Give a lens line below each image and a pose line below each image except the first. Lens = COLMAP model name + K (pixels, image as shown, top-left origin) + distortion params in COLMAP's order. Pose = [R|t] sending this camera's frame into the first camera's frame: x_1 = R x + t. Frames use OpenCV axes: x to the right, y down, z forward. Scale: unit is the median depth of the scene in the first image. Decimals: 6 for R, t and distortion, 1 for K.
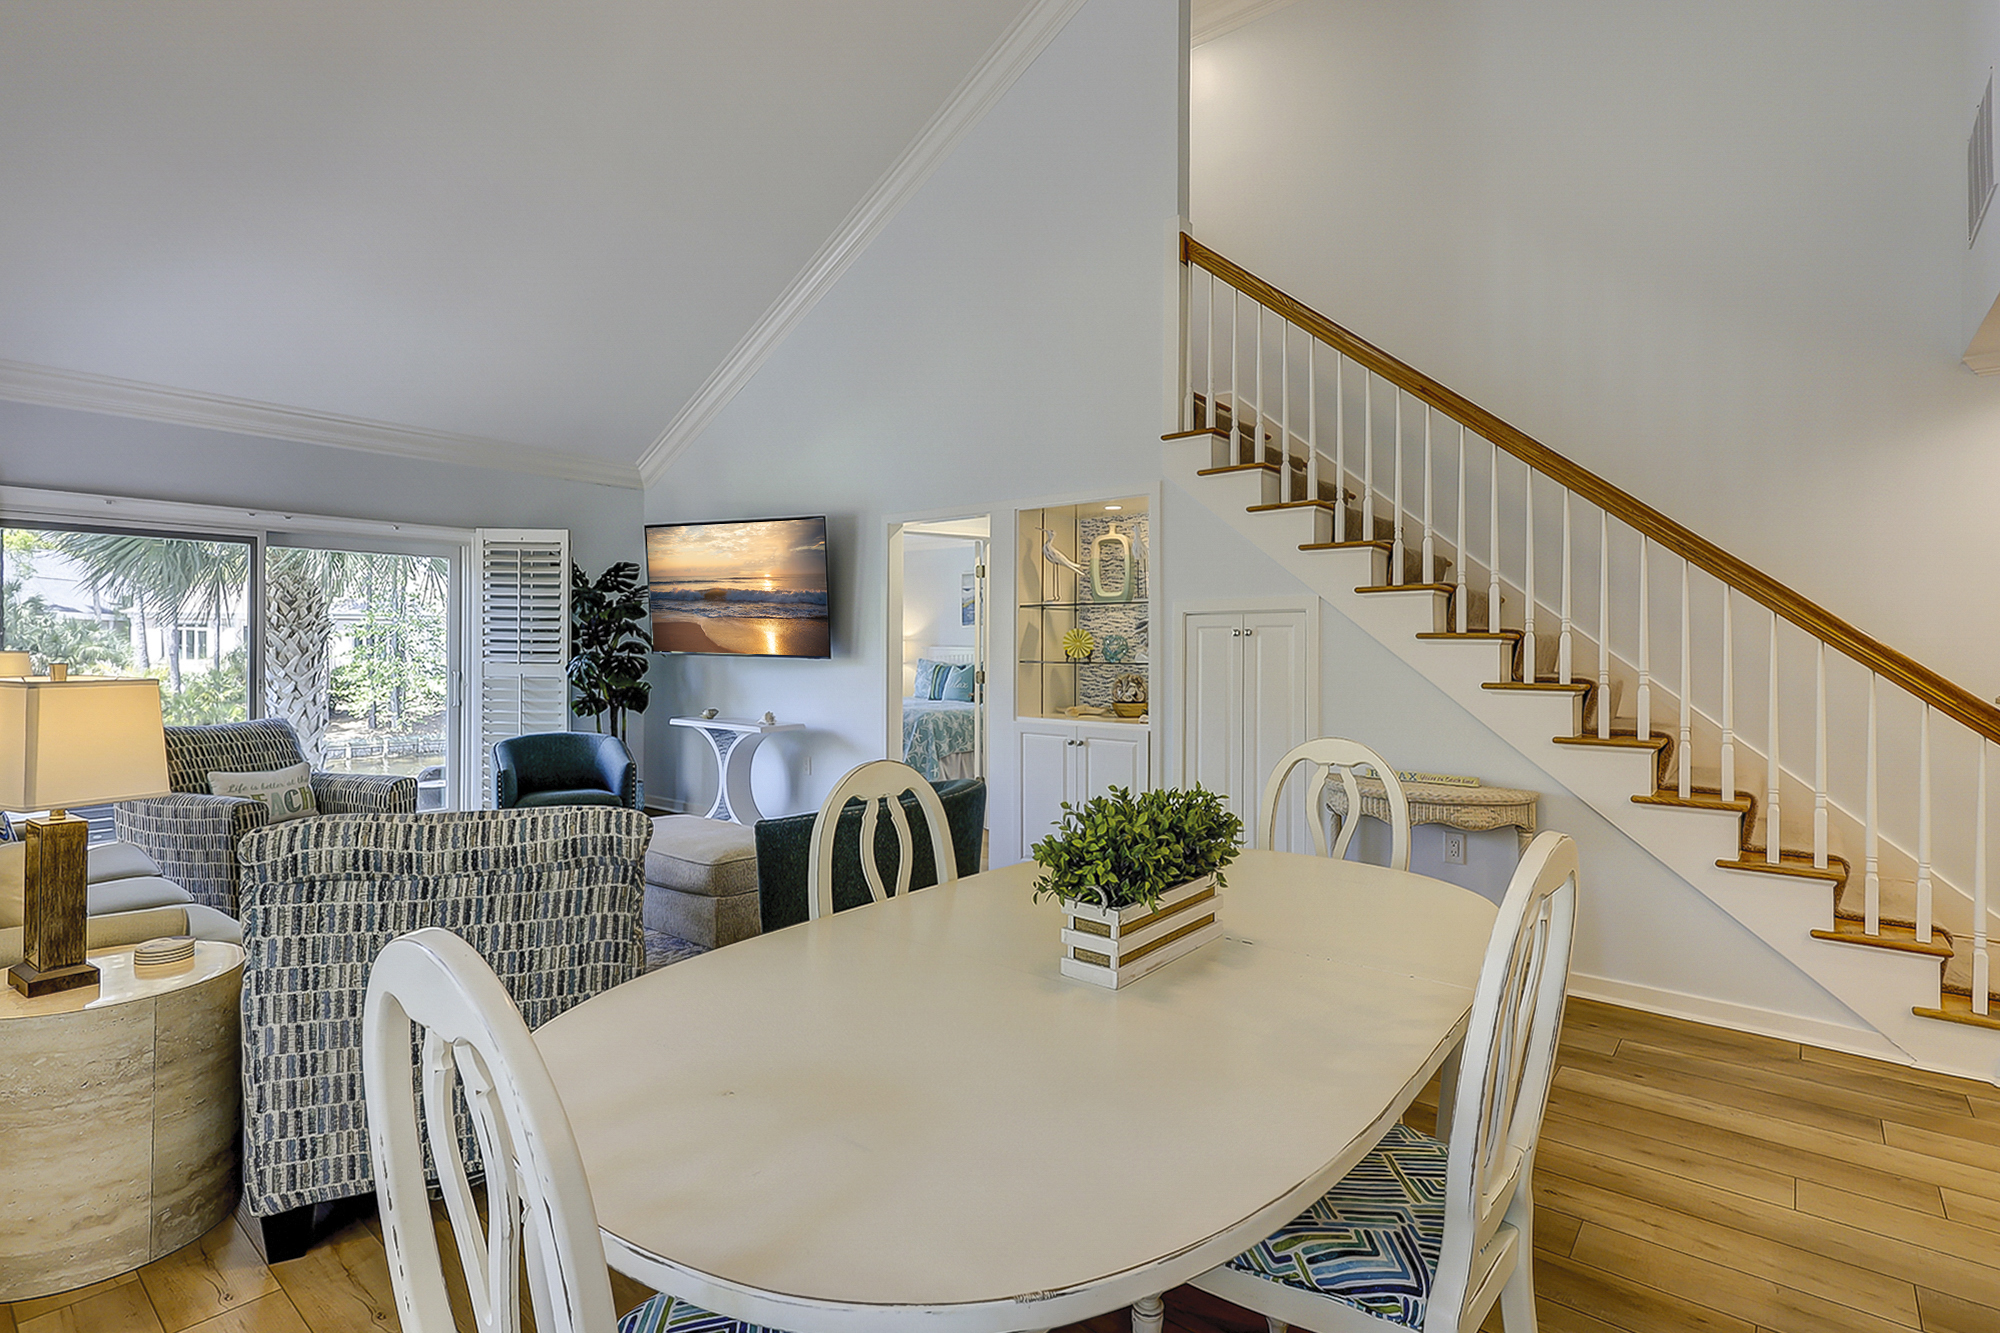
lens RADIAL K [[973.4, 0, 985.3], [0, 973.4, 633.3], [0, 0, 1]] dist [-0.006688, 0.000240]
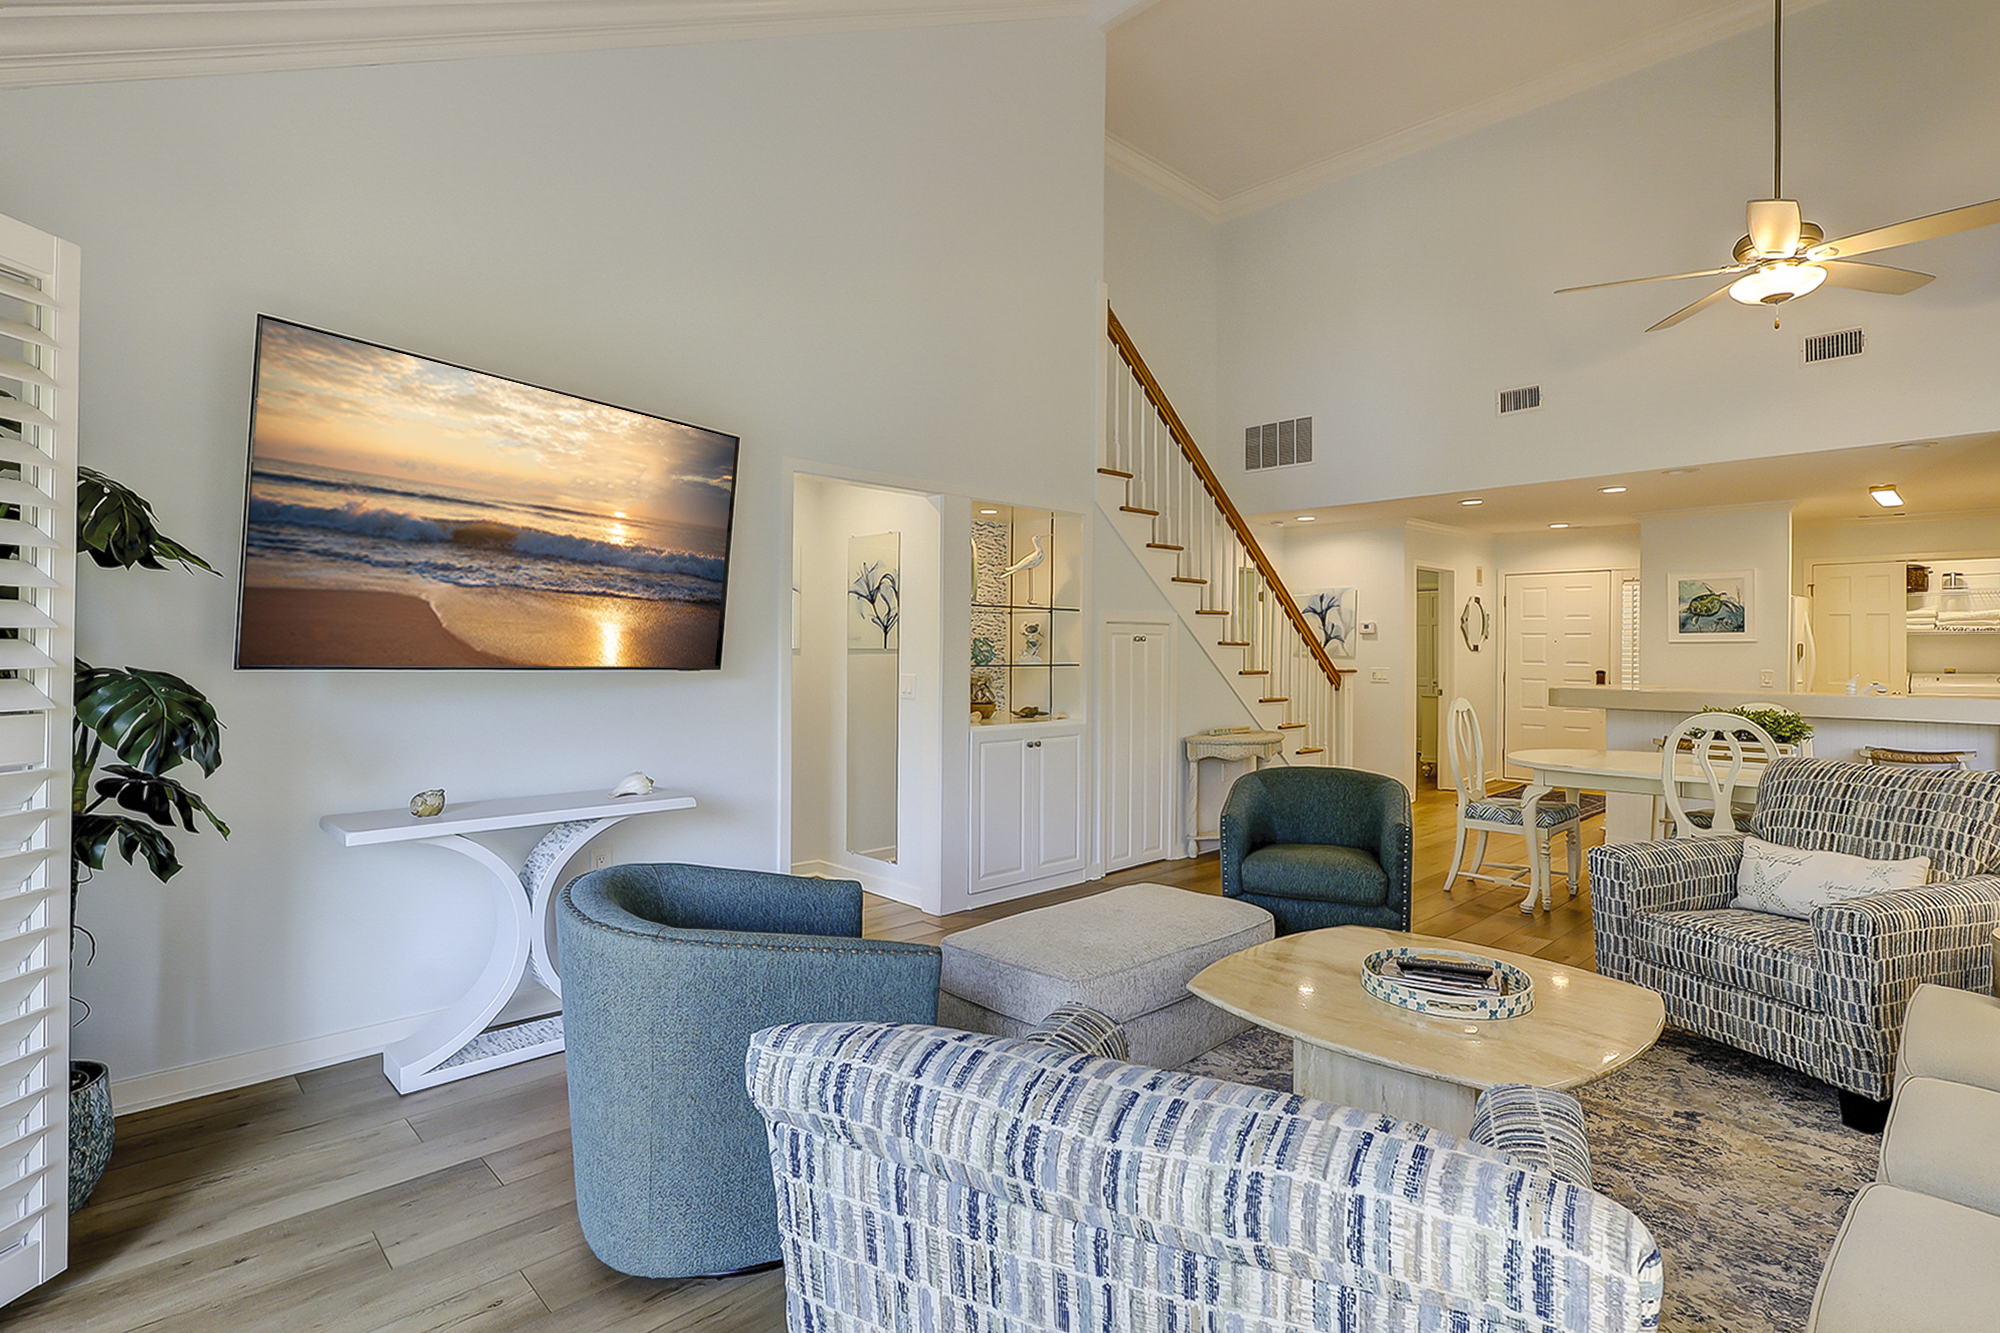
lens RADIAL K [[973.4, 0, 985.3], [0, 973.4, 669.9], [0, 0, 1]] dist [-0.006688, 0.000240]
pose [[0.091556, -0.027340, 0.995425, -0.692885], [-0.013570, 0.999496, 0.028700, 0.005554], [-0.995707, -0.016135, 0.091139, 0.722478]]
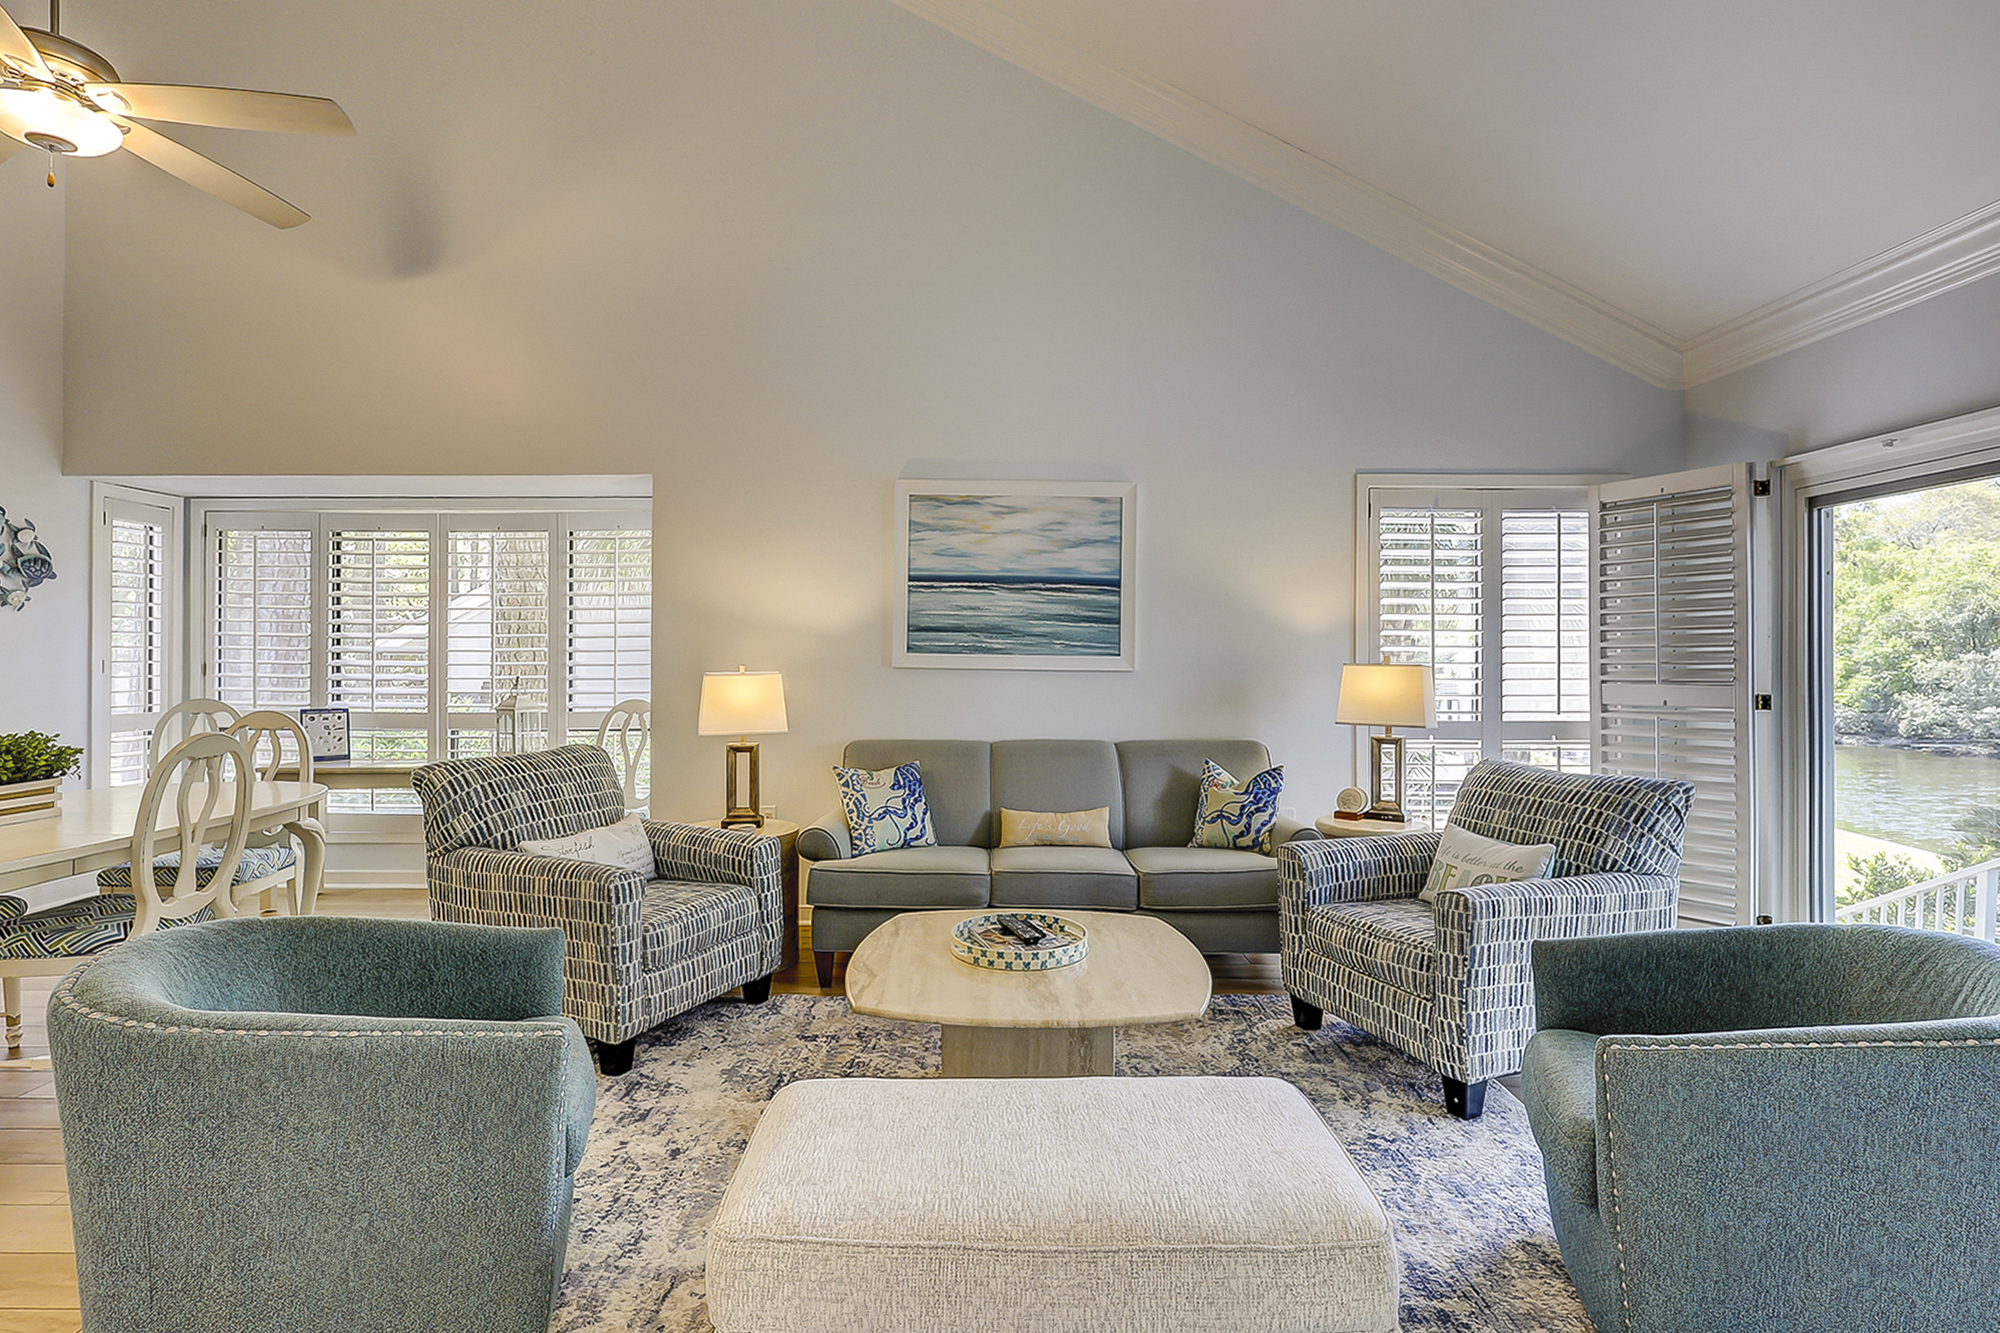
lens RADIAL K [[973.4, 0, 994.0], [0, 973.4, 668.3], [0, 0, 1]] dist [-0.006688, 0.000240]
pose [[-0.752661, 0.002511, -0.658403, -0.014636], [-0.000079, 0.999992, 0.003904, 0.011936], [0.658408, 0.002991, -0.752655, 0.892586]]
